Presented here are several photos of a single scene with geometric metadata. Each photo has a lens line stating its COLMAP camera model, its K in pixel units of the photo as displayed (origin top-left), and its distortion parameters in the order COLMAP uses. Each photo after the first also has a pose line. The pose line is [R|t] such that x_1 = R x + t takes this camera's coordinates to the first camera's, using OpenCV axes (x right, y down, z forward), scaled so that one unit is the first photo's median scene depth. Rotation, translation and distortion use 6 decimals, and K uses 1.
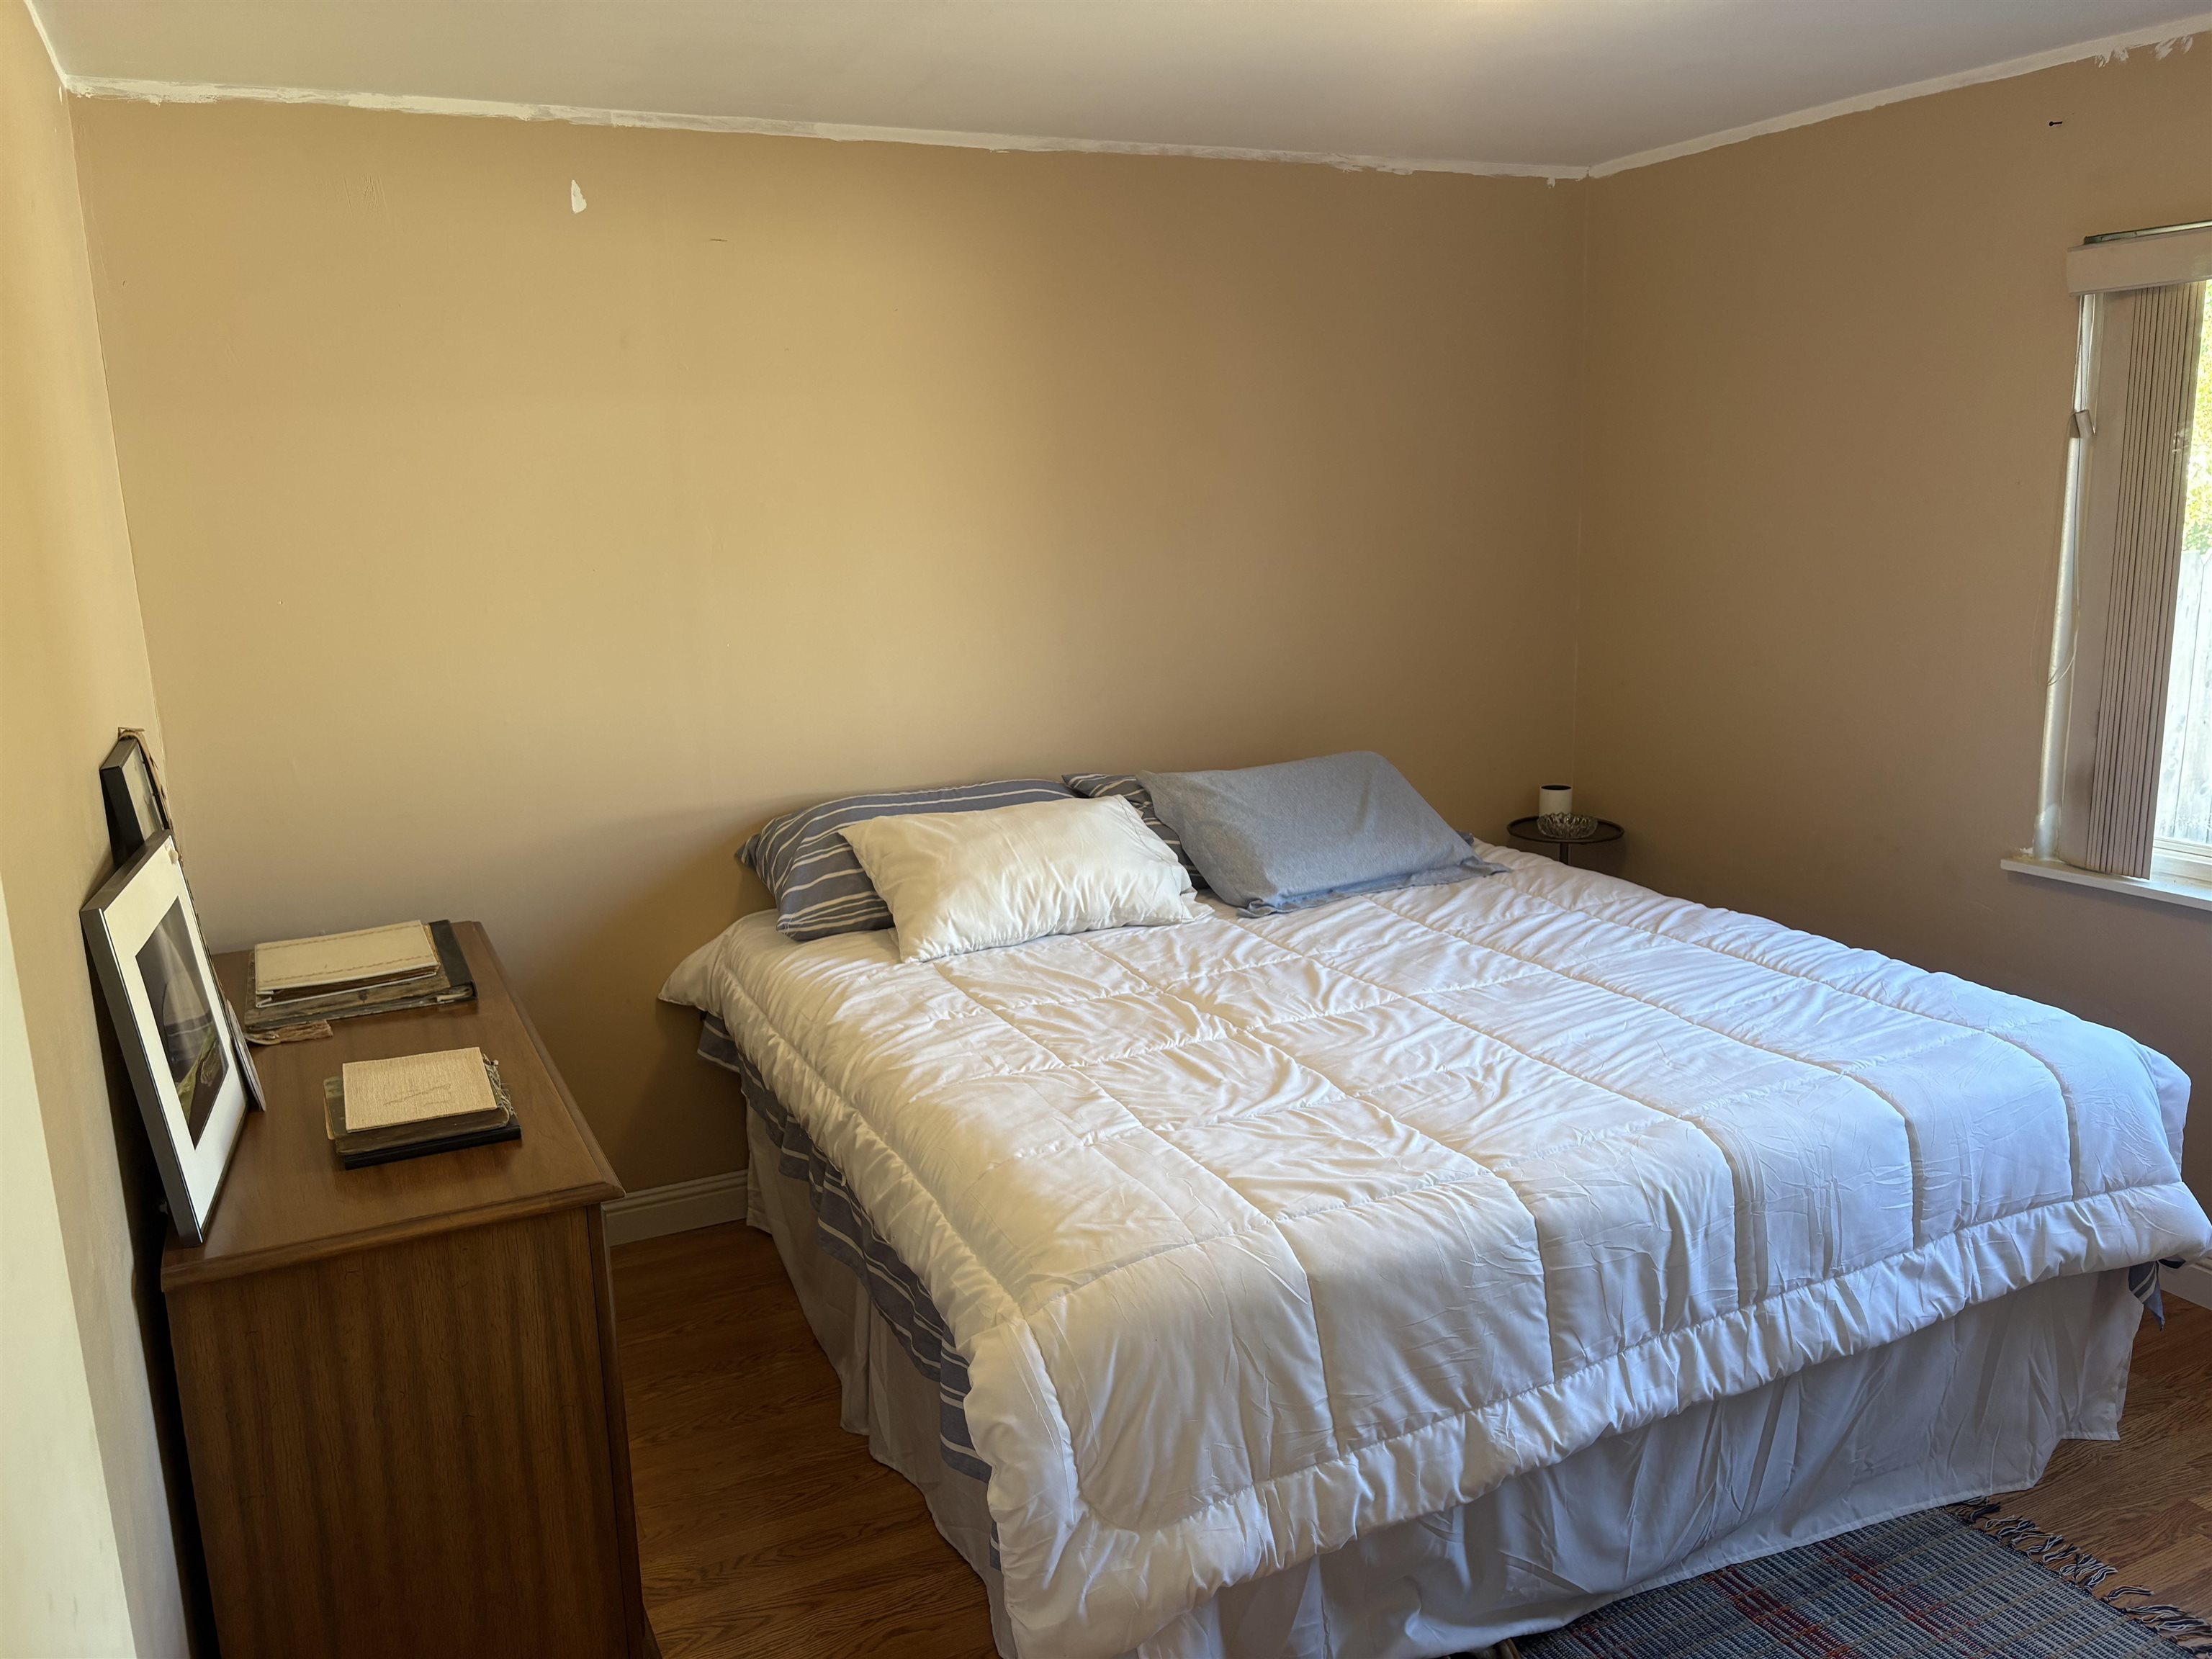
lens RADIAL K [[1639.2, 0, 1106.0], [0, 1639.2, 829.5], [0, 0, 1]] dist [-0.009696, 0.007673]
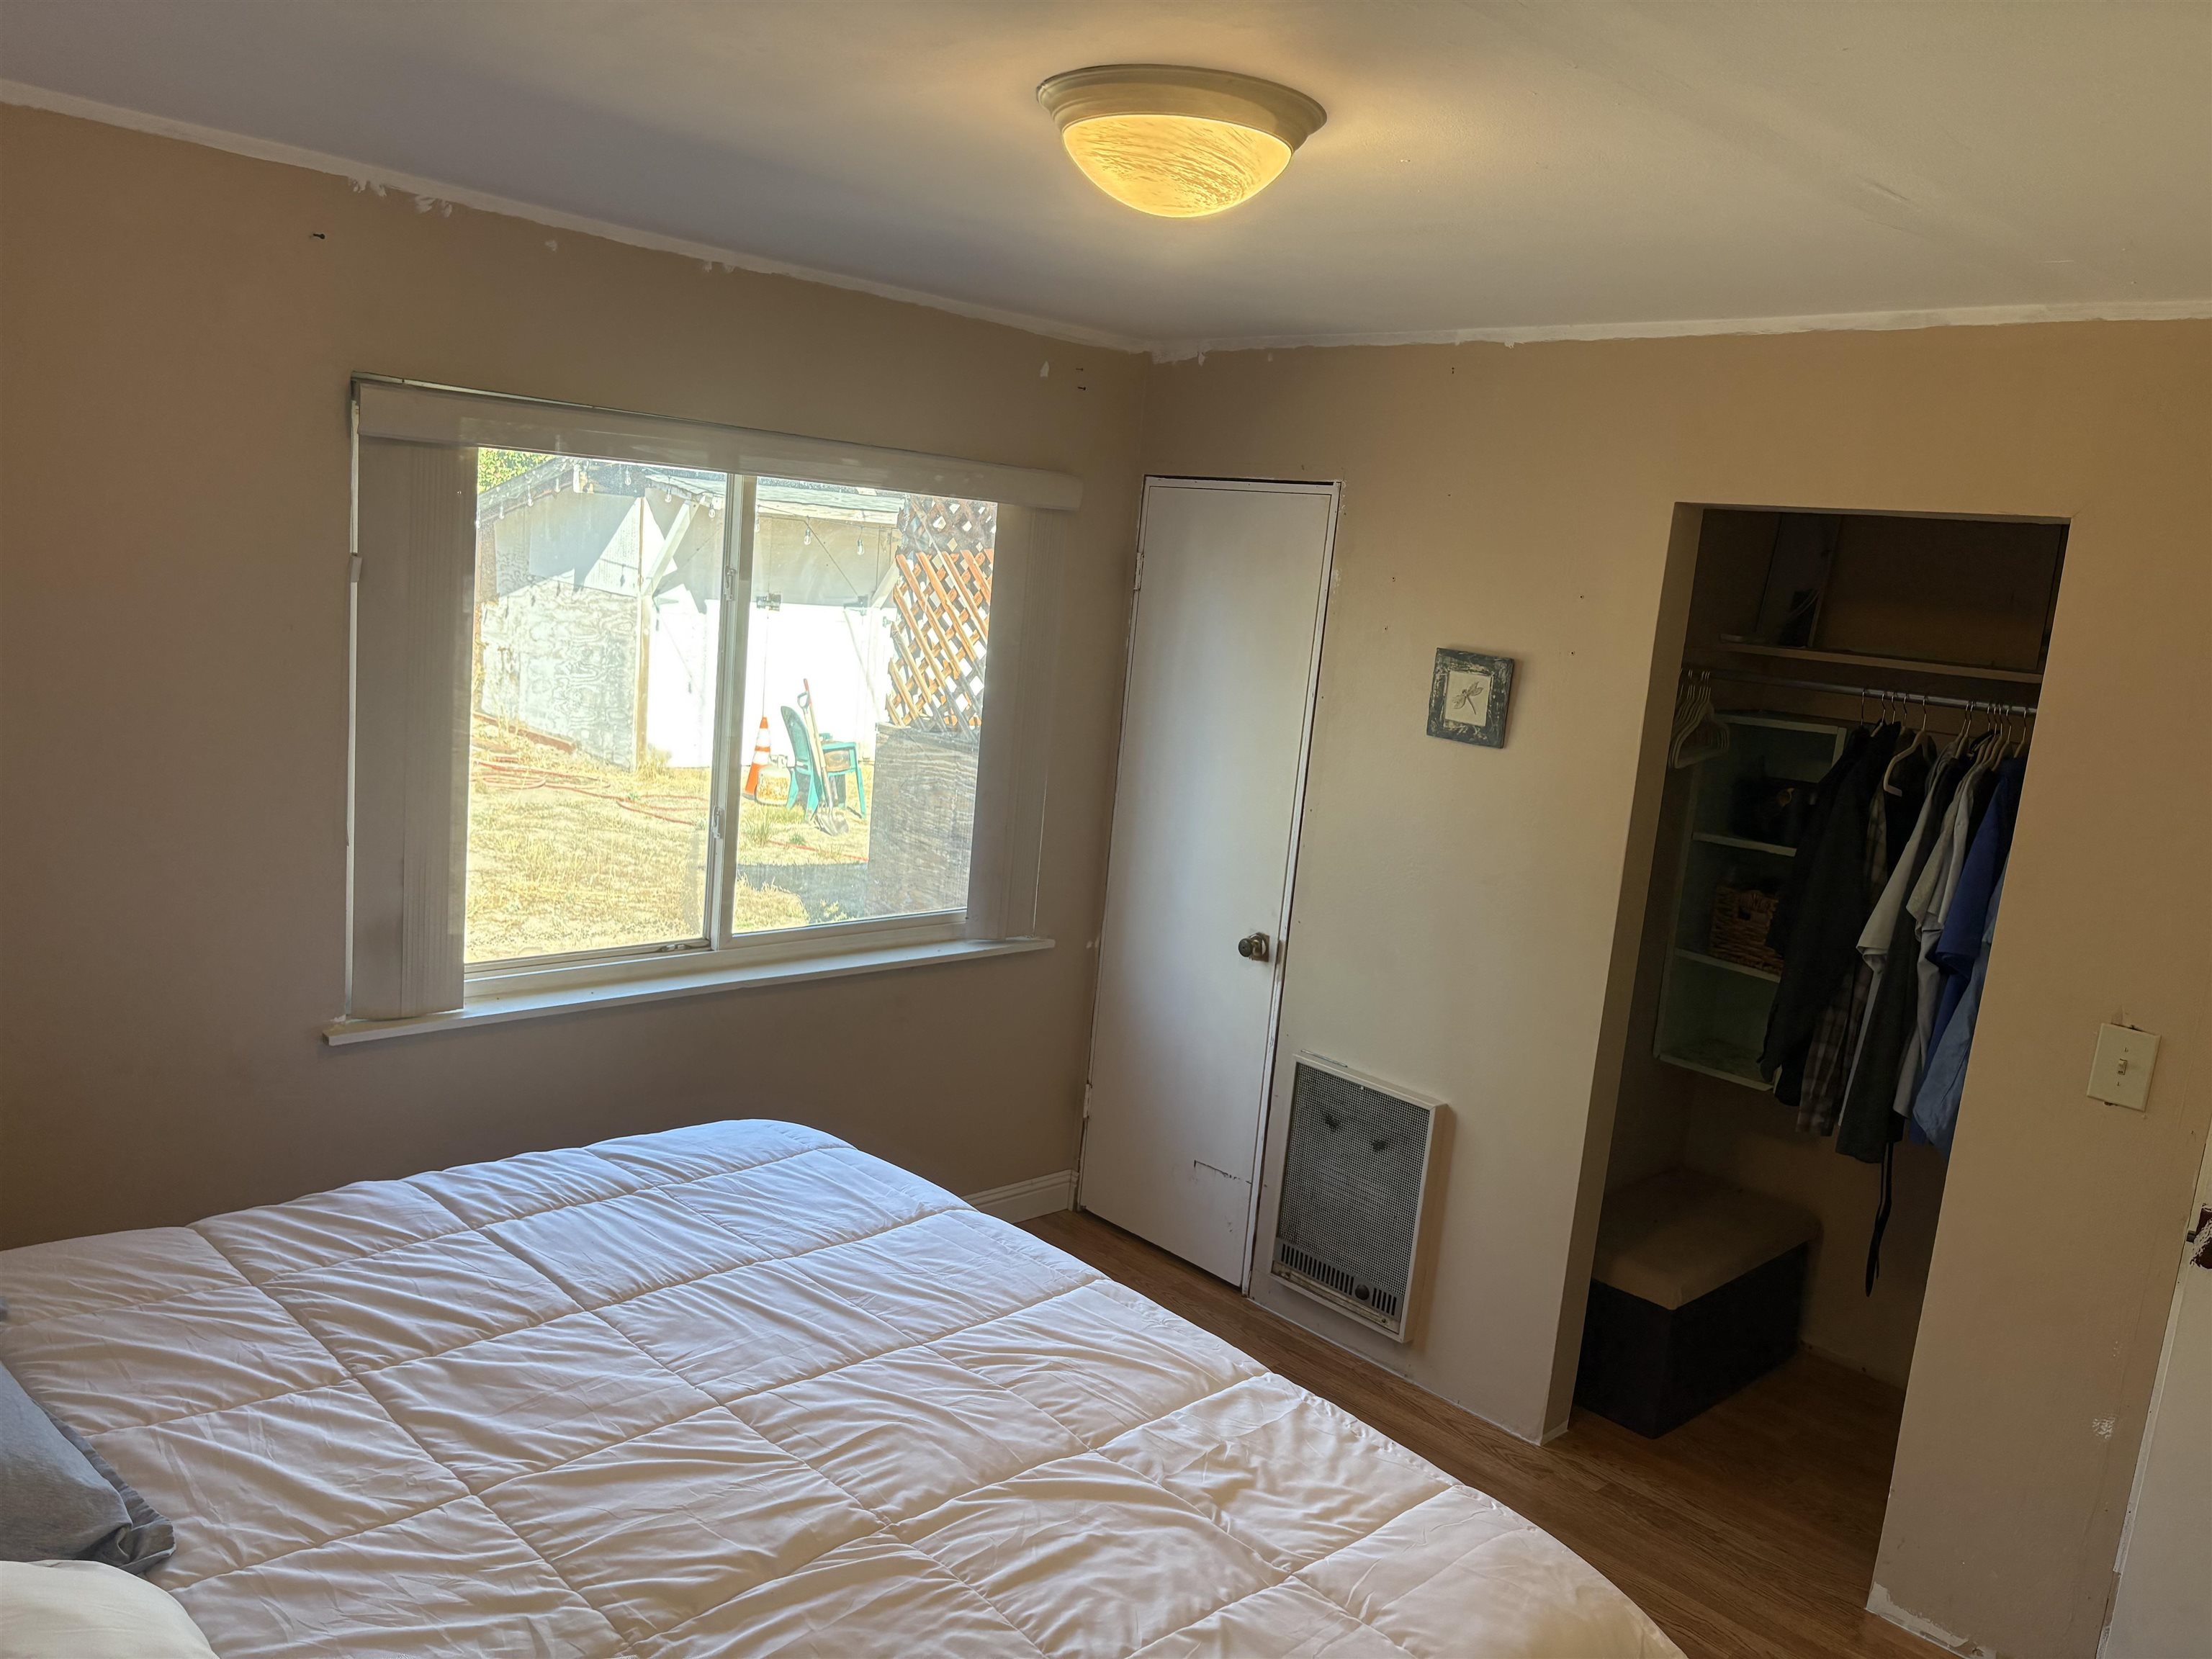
lens RADIAL K [[1612.4, 0, 1145.0], [0, 1612.4, 827.7], [0, 0, 1]] dist [0.022352, -0.048475]
pose [[-0.289044, -0.150608, 0.945395, -0.457041], [0.131140, 0.972008, 0.194942, -0.234108], [-0.948291, 0.180326, -0.261202, 0.882293]]
